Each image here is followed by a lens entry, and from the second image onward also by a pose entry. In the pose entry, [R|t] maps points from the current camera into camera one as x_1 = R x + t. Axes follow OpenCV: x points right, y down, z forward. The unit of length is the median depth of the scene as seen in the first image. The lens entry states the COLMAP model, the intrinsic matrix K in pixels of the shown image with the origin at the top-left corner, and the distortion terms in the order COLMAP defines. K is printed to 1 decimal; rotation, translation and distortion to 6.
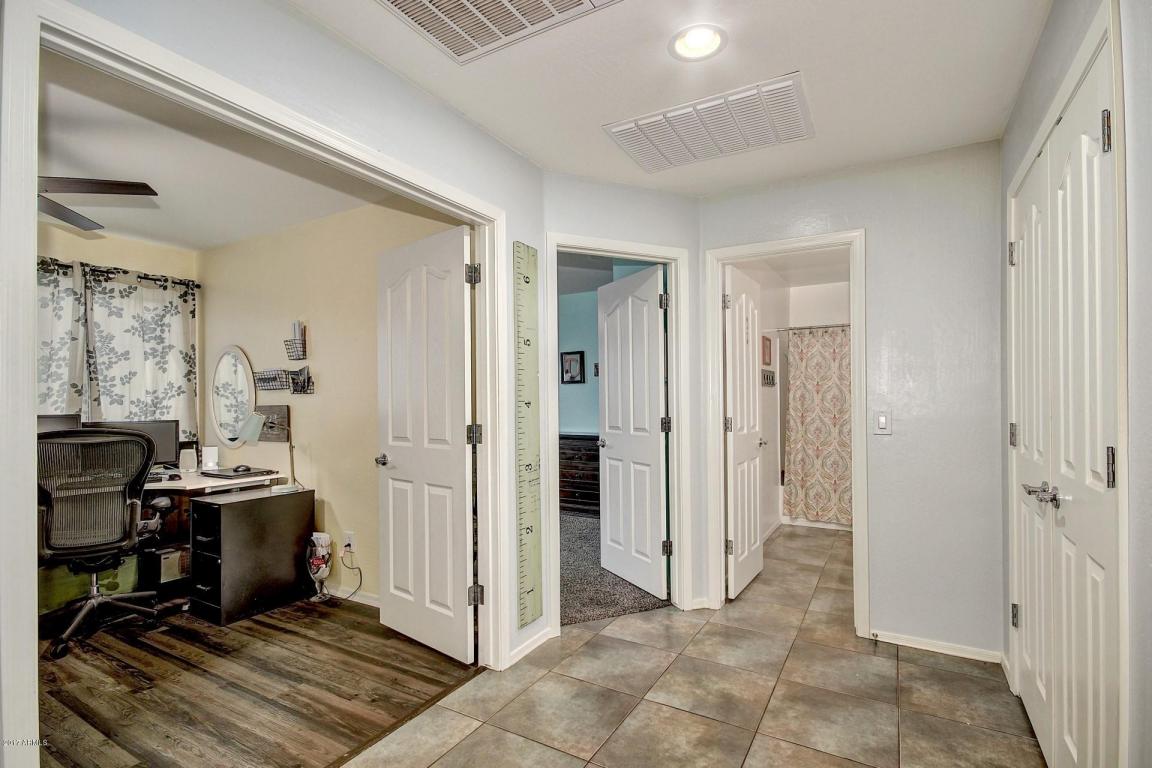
lens RADIAL K [[532.0, 0, 577.2], [0, 532.0, 396.9], [0, 0, 1]] dist [-0.005187, -0.000825]
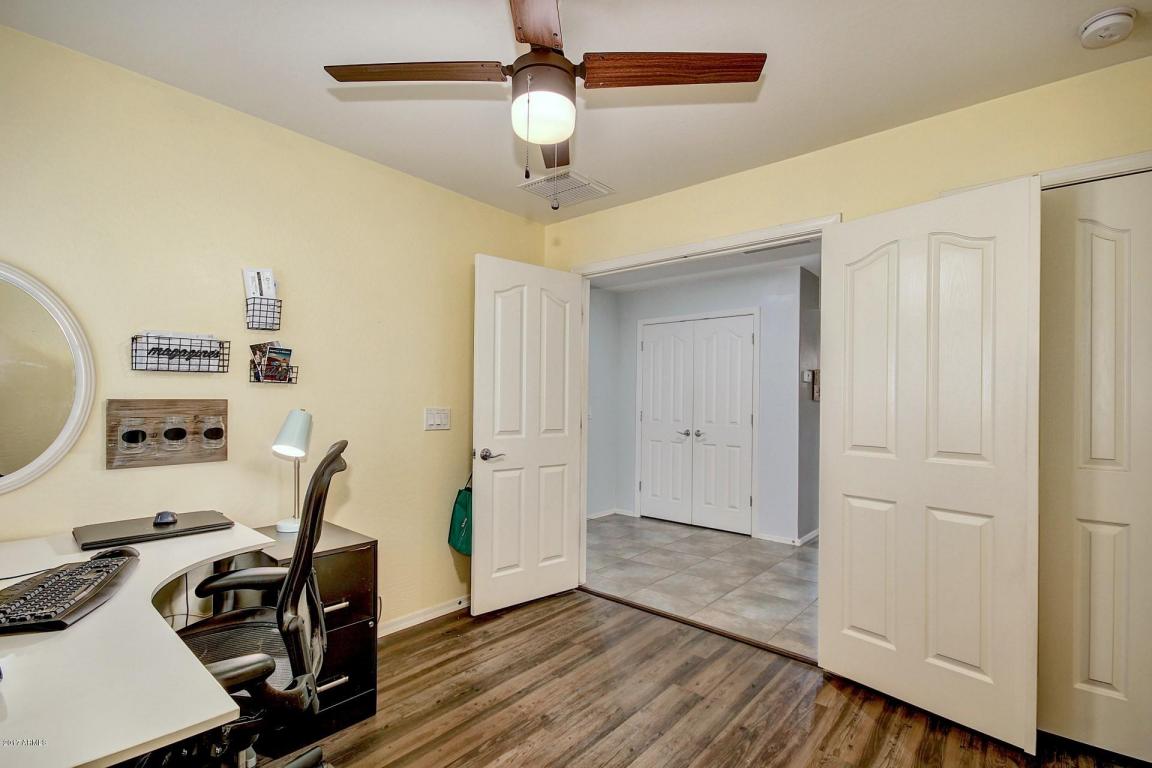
lens RADIAL K [[532.0, 0, 577.2], [0, 532.0, 396.9], [0, 0, 1]] dist [-0.005187, -0.000825]
pose [[0.206062, 0.009820, 0.978490, -1.727063], [-0.020904, 0.999766, -0.005631, 0.013589], [-0.978316, -0.019294, 0.206219, 0.792244]]
